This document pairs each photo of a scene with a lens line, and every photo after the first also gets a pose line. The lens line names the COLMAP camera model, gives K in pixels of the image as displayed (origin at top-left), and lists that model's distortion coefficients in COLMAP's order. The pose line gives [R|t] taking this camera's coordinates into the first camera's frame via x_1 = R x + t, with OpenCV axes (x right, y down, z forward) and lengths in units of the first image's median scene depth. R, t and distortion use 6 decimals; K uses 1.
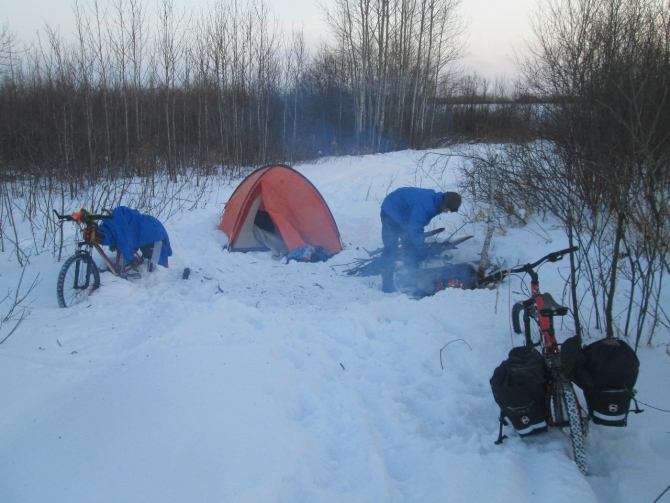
lens RADIAL K [[547.1, 0, 335.0], [0, 547.1, 251.5], [0, 0, 1]] dist [0.002548, 0.000638]
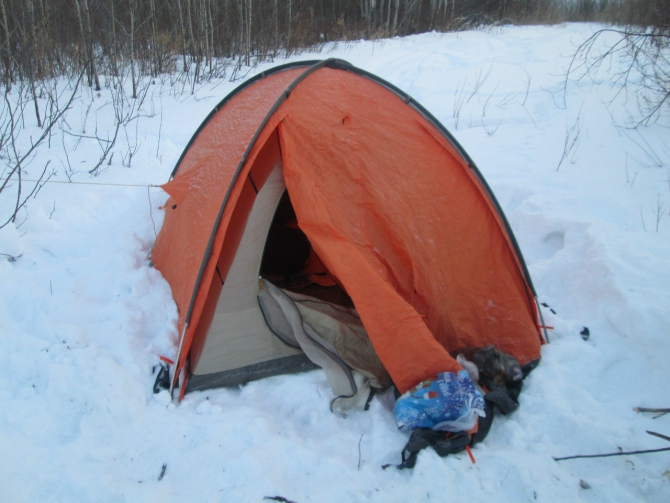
lens RADIAL K [[509.2, 0, 335.0], [0, 509.2, 251.5], [0, 0, 1]] dist [-0.011407, -0.004044]
pose [[0.998812, -0.022476, 0.043236, -0.114895], [0.012662, 0.976508, 0.215109, -0.115847], [-0.047055, -0.214306, 0.975632, 0.705483]]
